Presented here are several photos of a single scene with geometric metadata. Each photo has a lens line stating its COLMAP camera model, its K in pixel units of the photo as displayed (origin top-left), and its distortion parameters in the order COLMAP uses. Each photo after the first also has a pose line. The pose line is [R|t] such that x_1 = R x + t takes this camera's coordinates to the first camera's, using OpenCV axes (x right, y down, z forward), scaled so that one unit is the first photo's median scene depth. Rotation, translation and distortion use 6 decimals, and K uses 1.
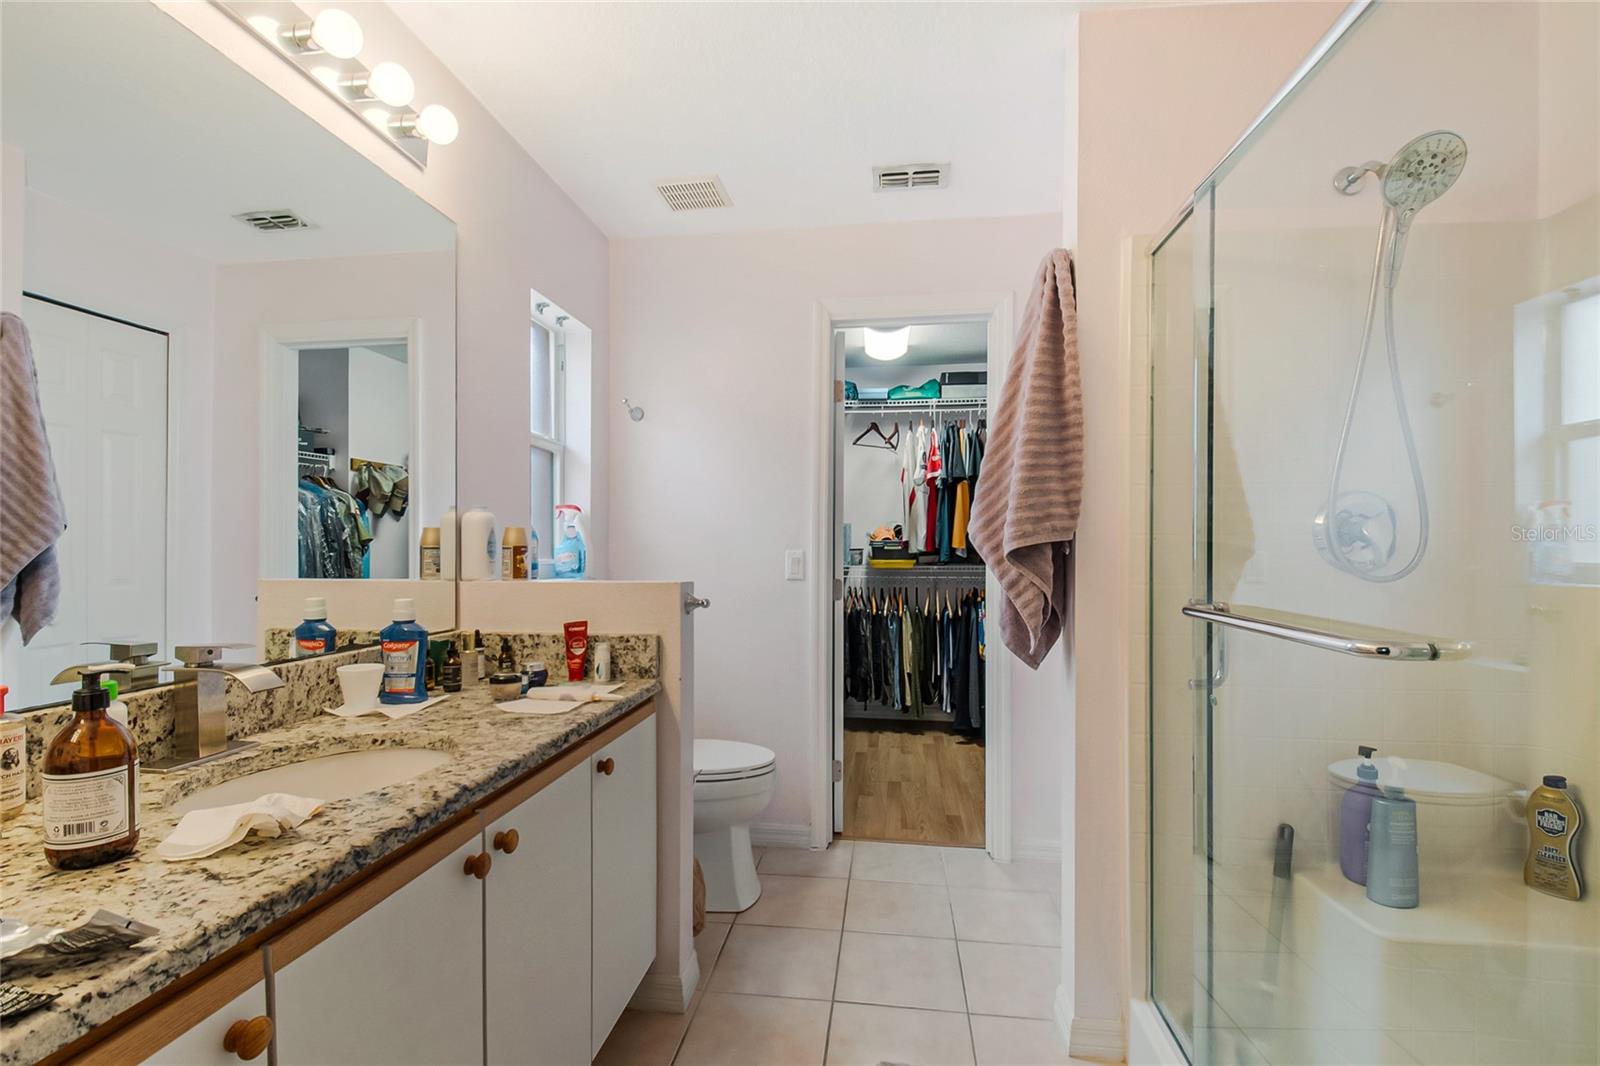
lens RADIAL K [[698.4, 0, 802.9], [0, 698.4, 544.5], [0, 0, 1]] dist [0.001760, -0.000478]
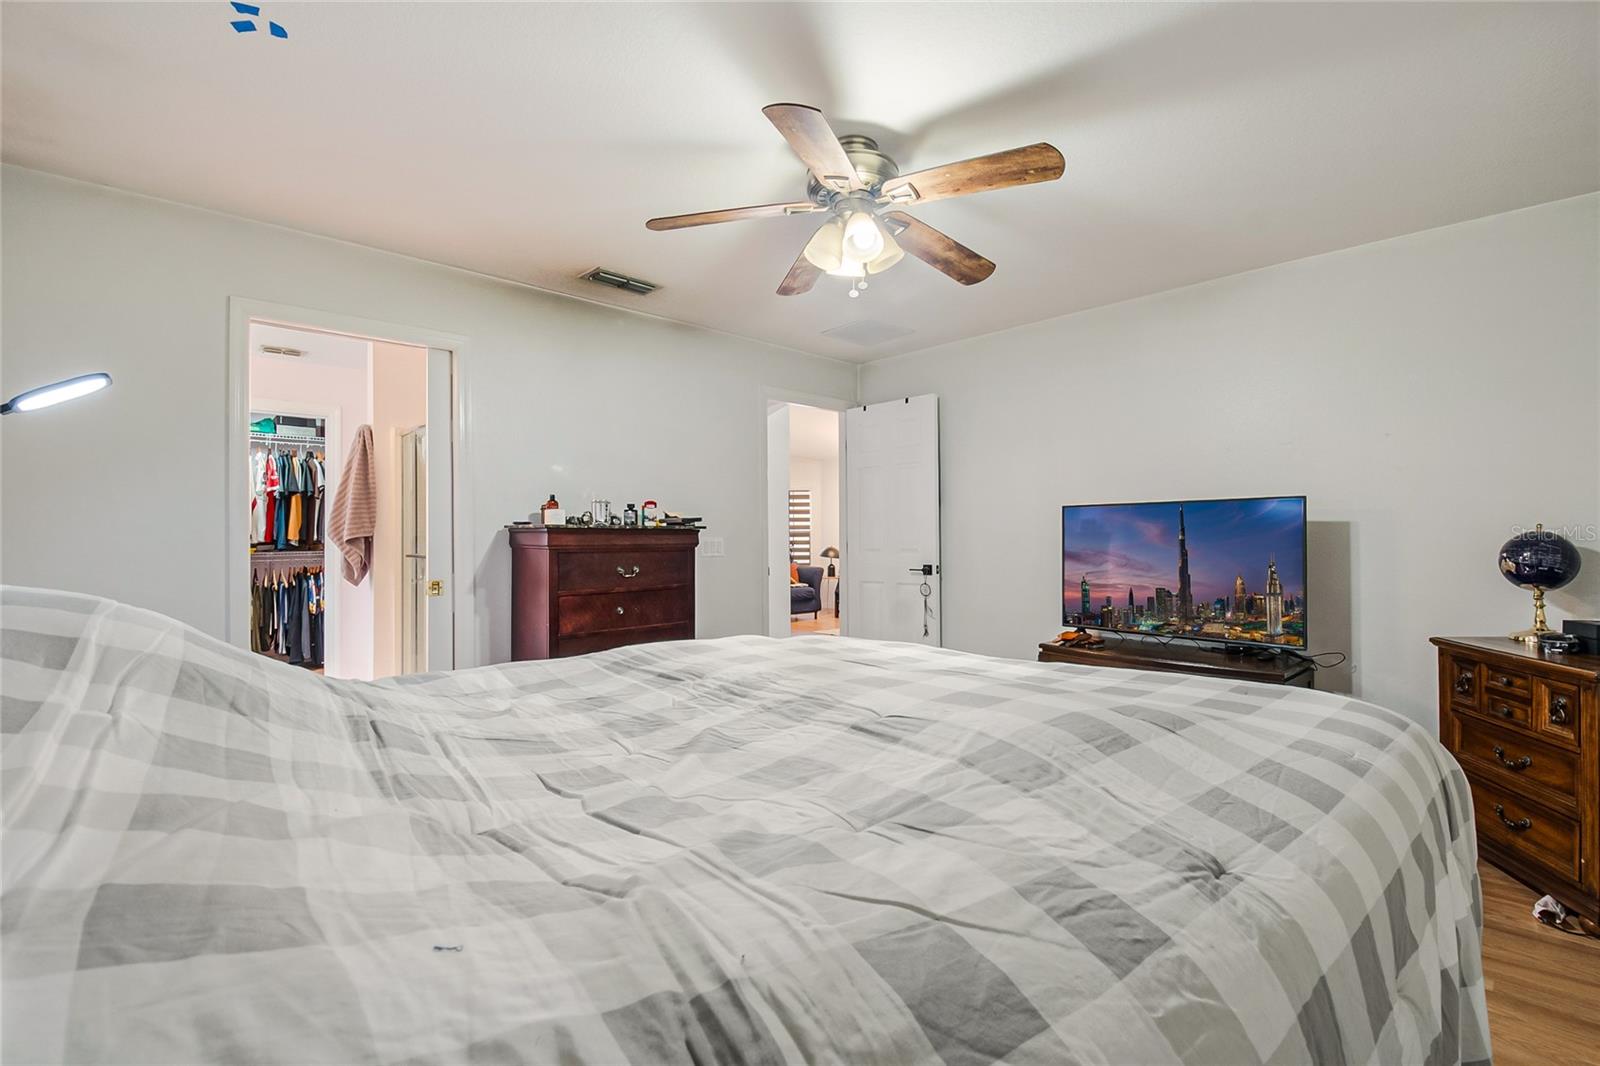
lens RADIAL K [[698.4, 0, 802.9], [0, 698.4, 544.5], [0, 0, 1]] dist [0.001760, -0.000478]
pose [[0.618355, -0.005618, 0.785879, -0.271163], [-0.002370, 0.999957, 0.009014, -0.000206], [-0.785895, -0.007437, 0.618315, -0.756993]]
